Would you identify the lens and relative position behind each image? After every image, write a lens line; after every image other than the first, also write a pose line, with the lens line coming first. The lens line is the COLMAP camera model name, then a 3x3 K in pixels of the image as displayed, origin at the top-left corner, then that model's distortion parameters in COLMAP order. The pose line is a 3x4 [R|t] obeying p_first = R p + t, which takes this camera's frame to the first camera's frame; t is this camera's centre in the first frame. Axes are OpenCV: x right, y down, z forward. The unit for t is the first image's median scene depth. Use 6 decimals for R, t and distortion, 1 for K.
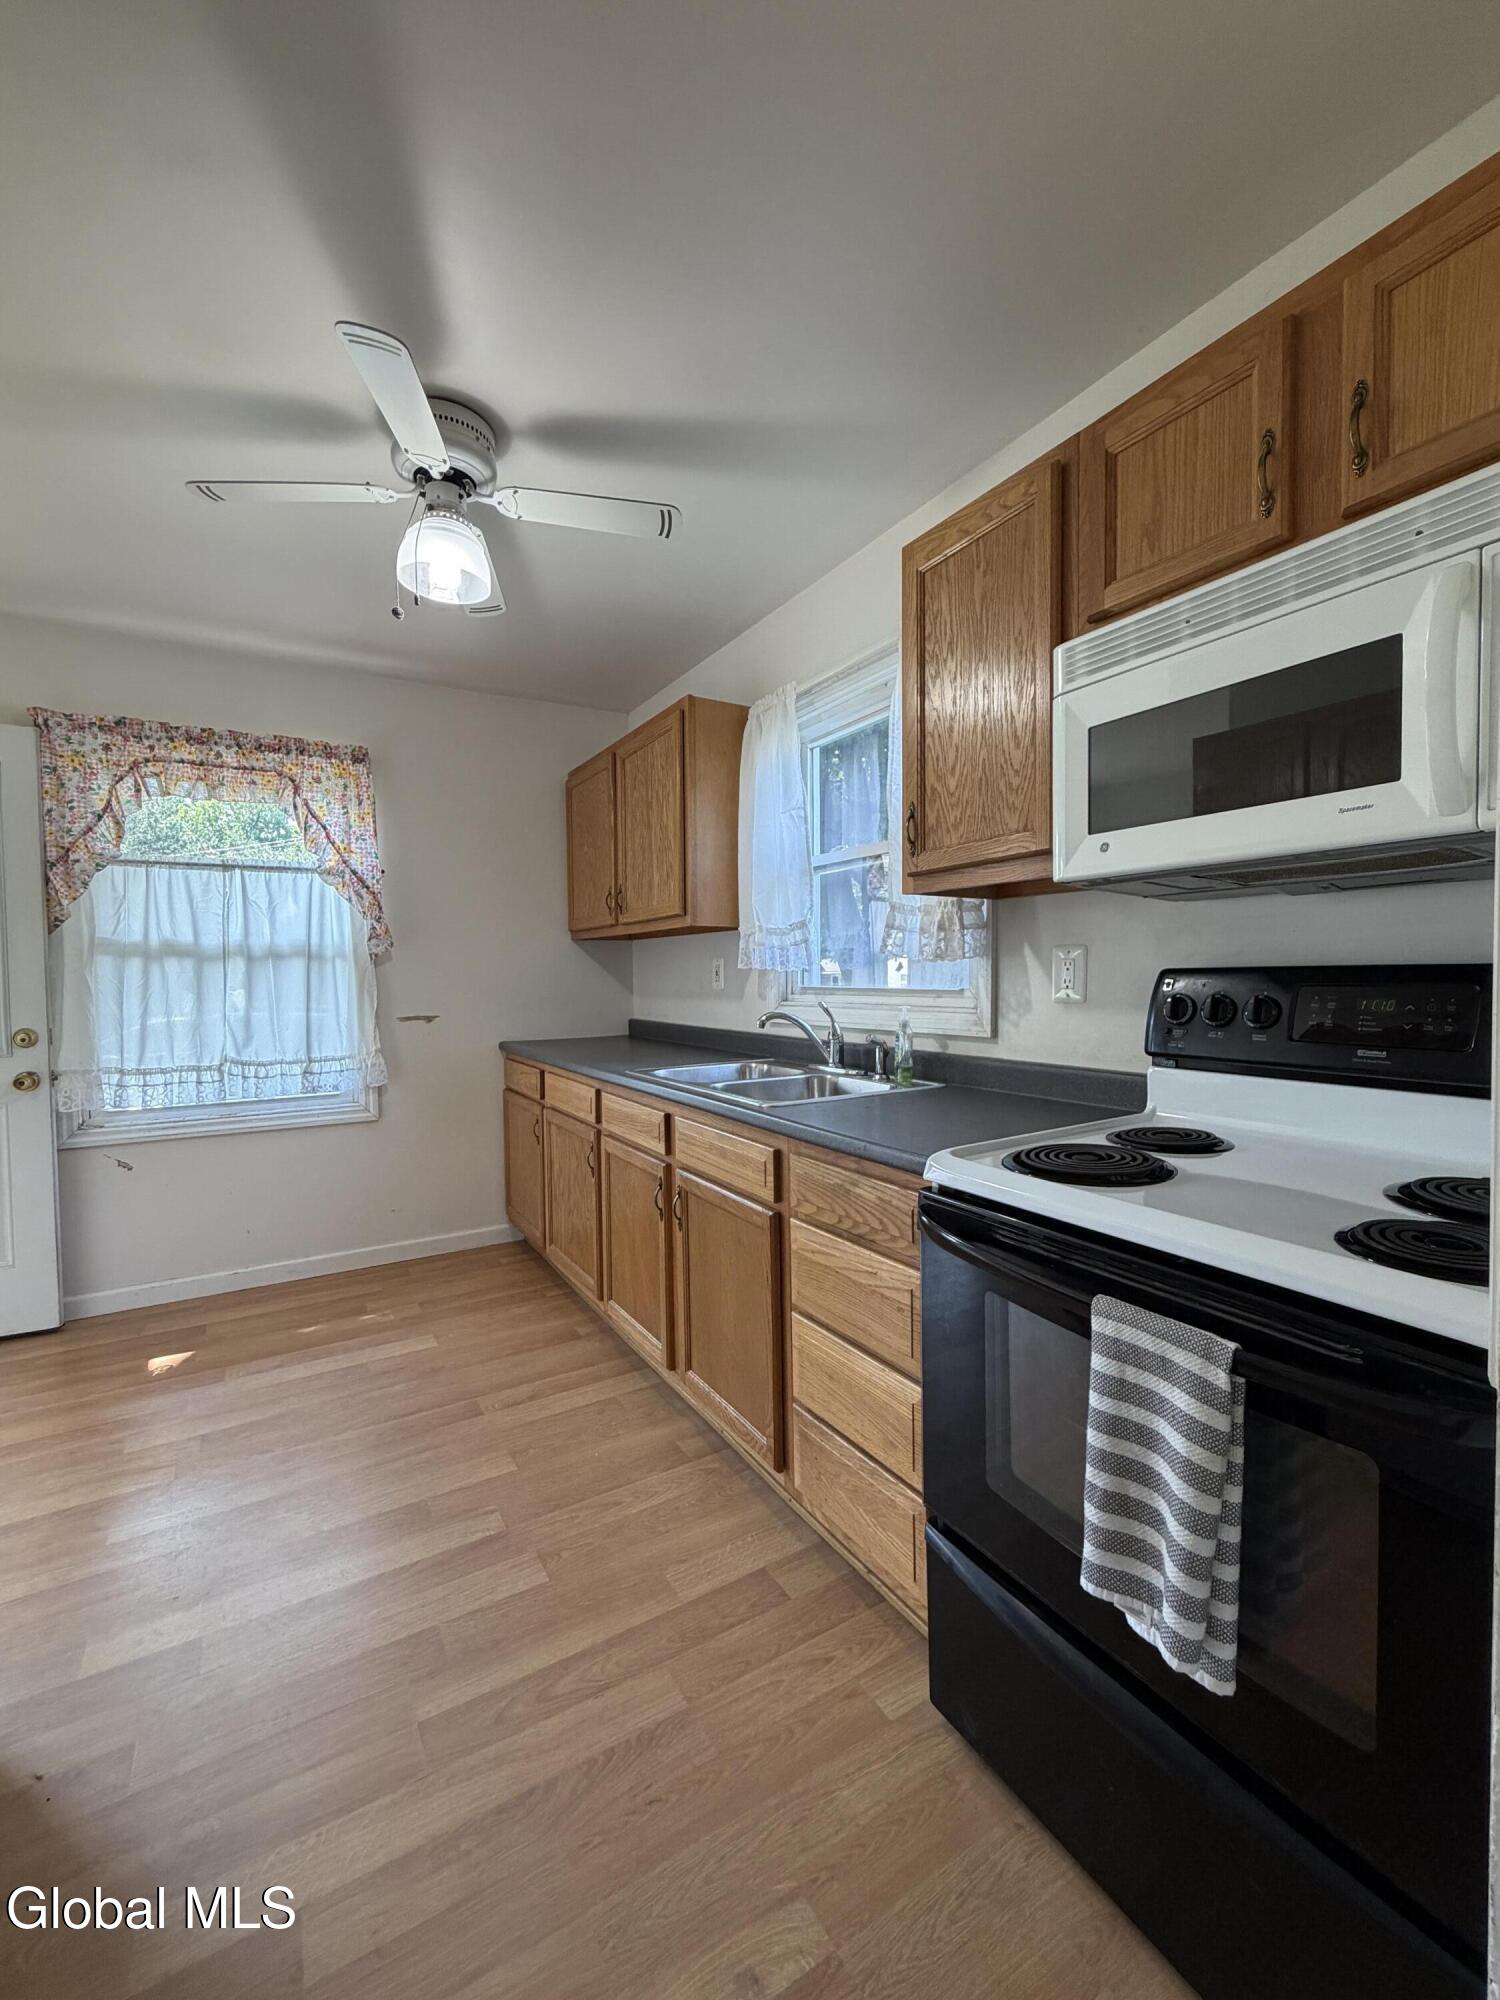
lens RADIAL K [[807.1, 0, 734.4], [0, 807.1, 1002.0], [0, 0, 1]] dist [-0.002936, 0.000678]
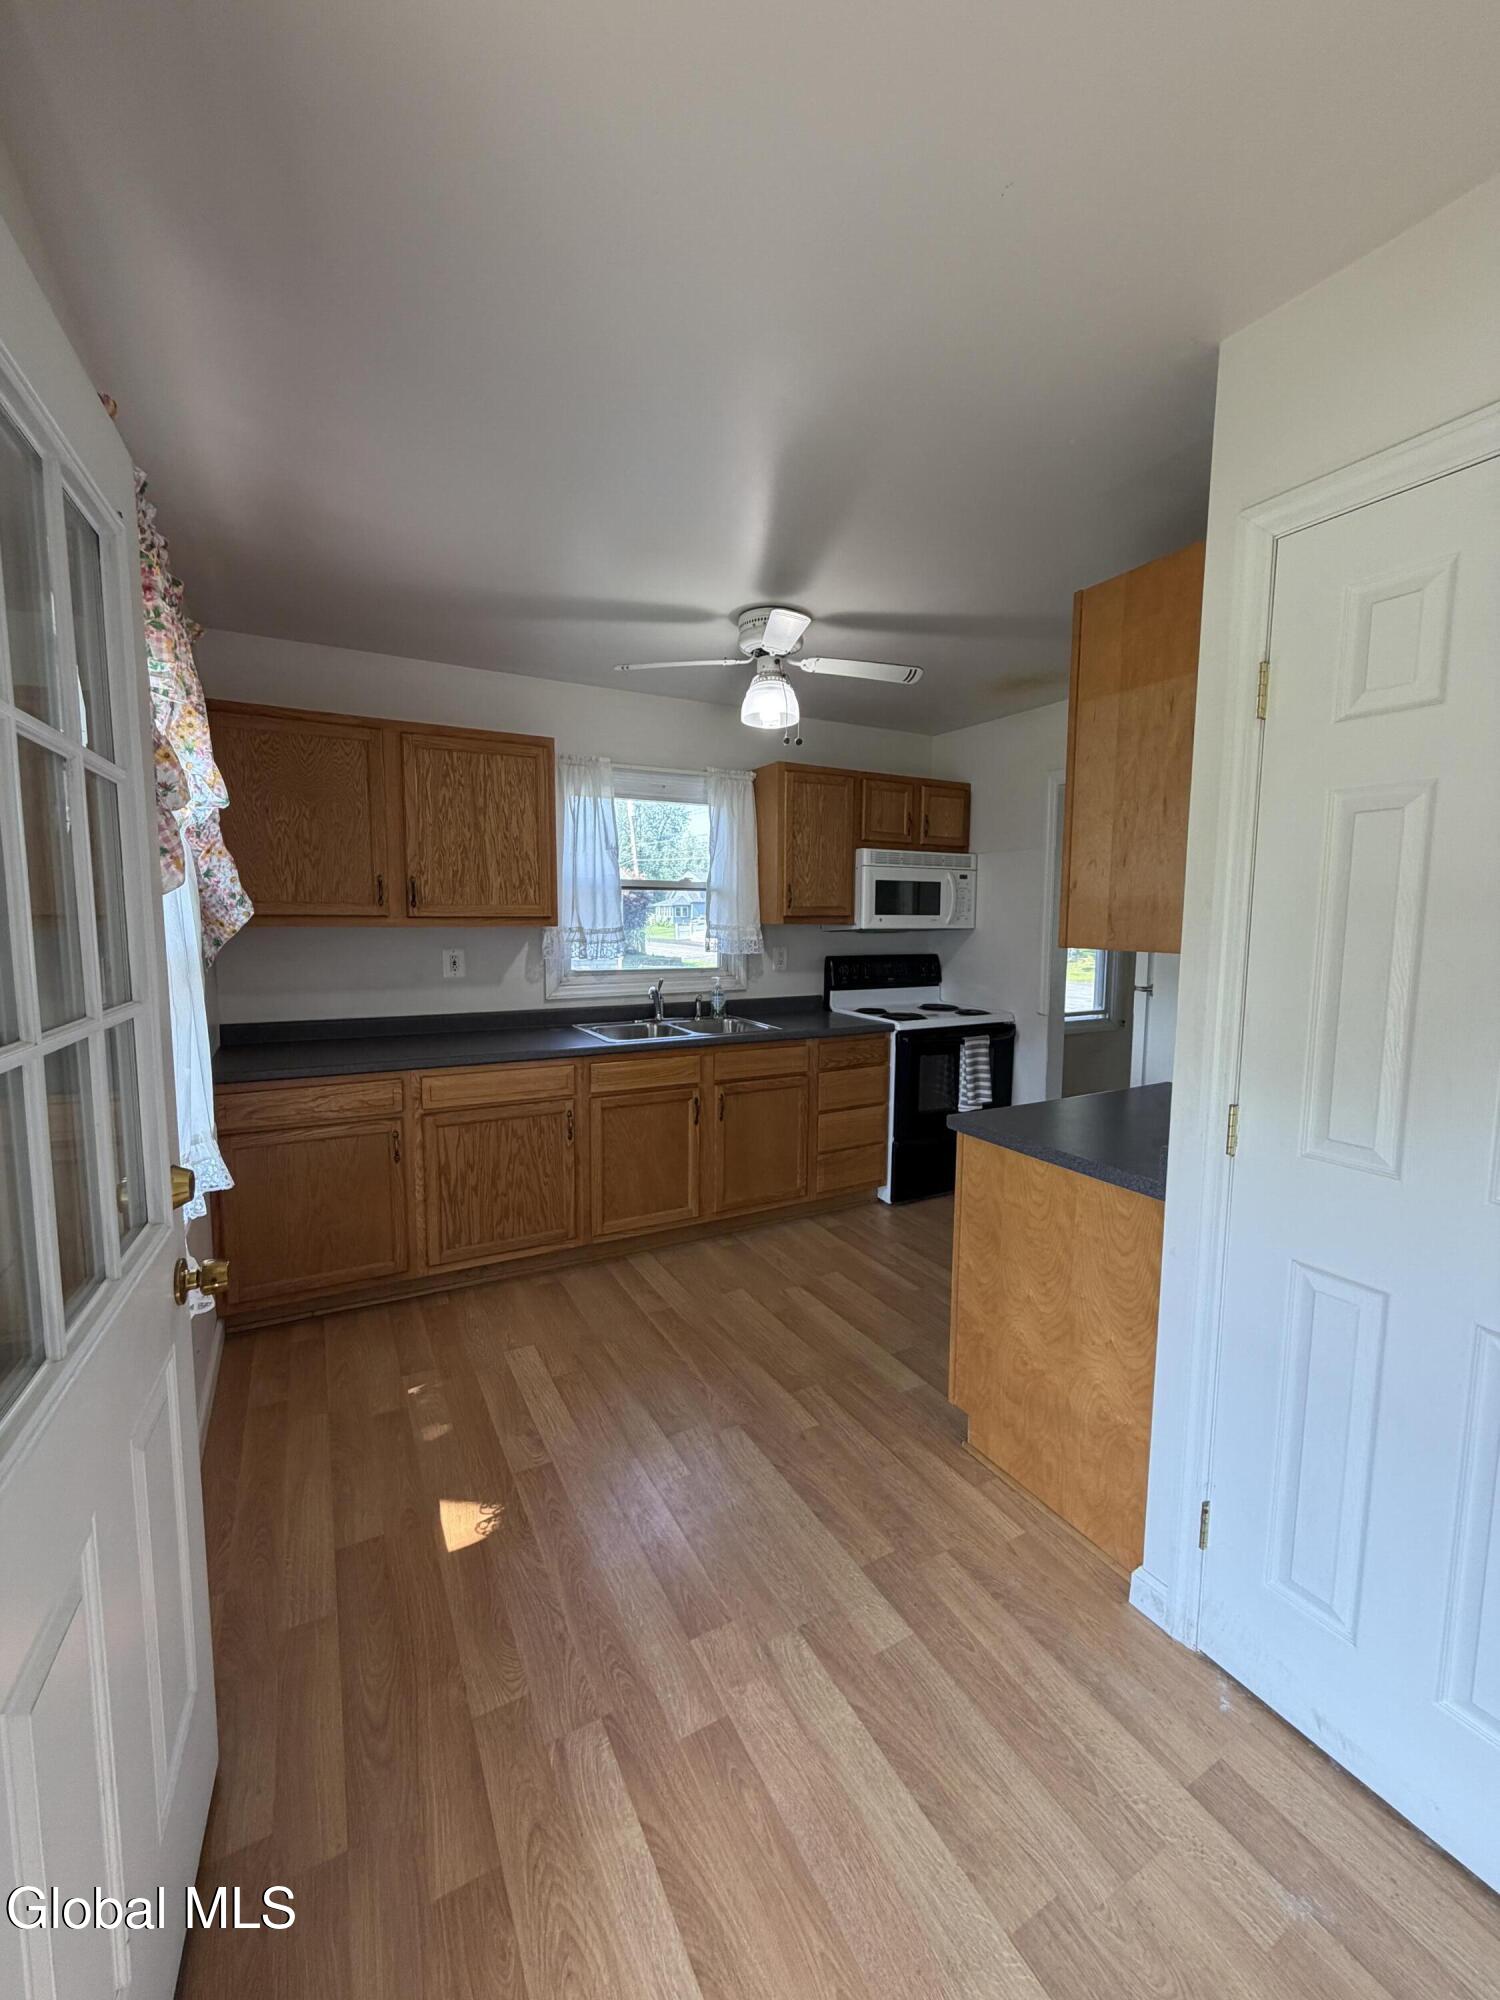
lens RADIAL K [[807.1, 0, 742.3], [0, 807.1, 995.7], [0, 0, 1]] dist [-0.002936, 0.000678]
pose [[0.043287, -0.088621, 0.995124, -1.995620], [0.028120, 0.995771, 0.087455, -0.138045], [-0.998667, 0.024197, 0.045596, 1.028203]]
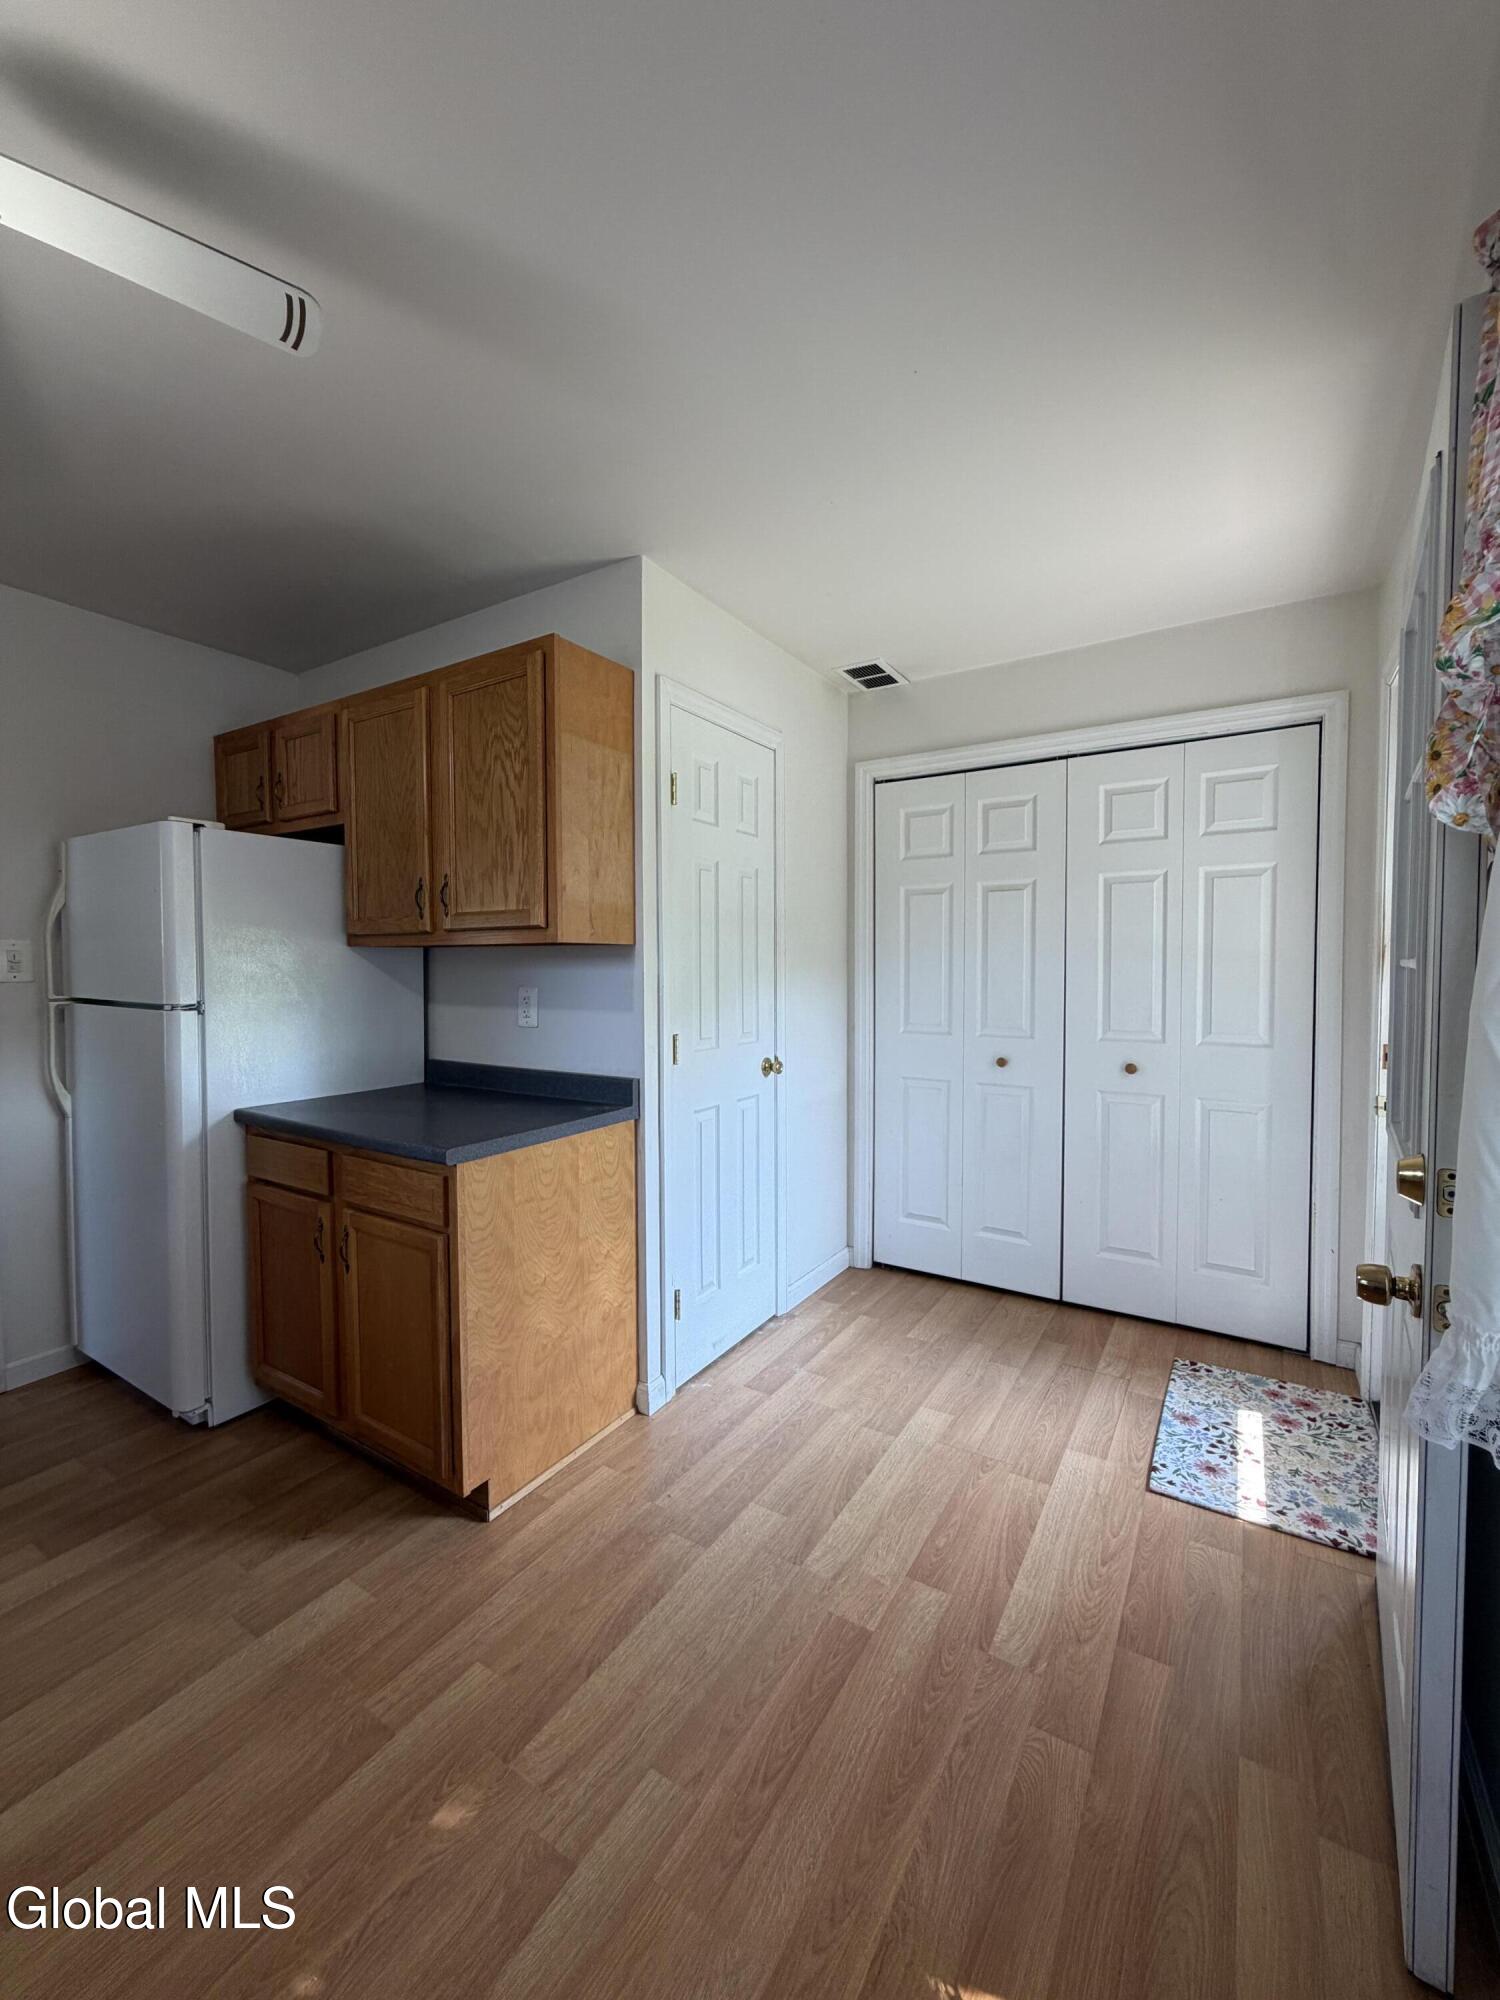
lens RADIAL K [[807.1, 0, 757.3], [0, 807.1, 994.3], [0, 0, 1]] dist [-0.002936, 0.000678]
pose [[-0.884739, 0.034239, -0.464828, -0.654539], [-0.002183, 0.996983, 0.077592, -0.113751], [0.466082, 0.069663, -0.881995, 1.826560]]
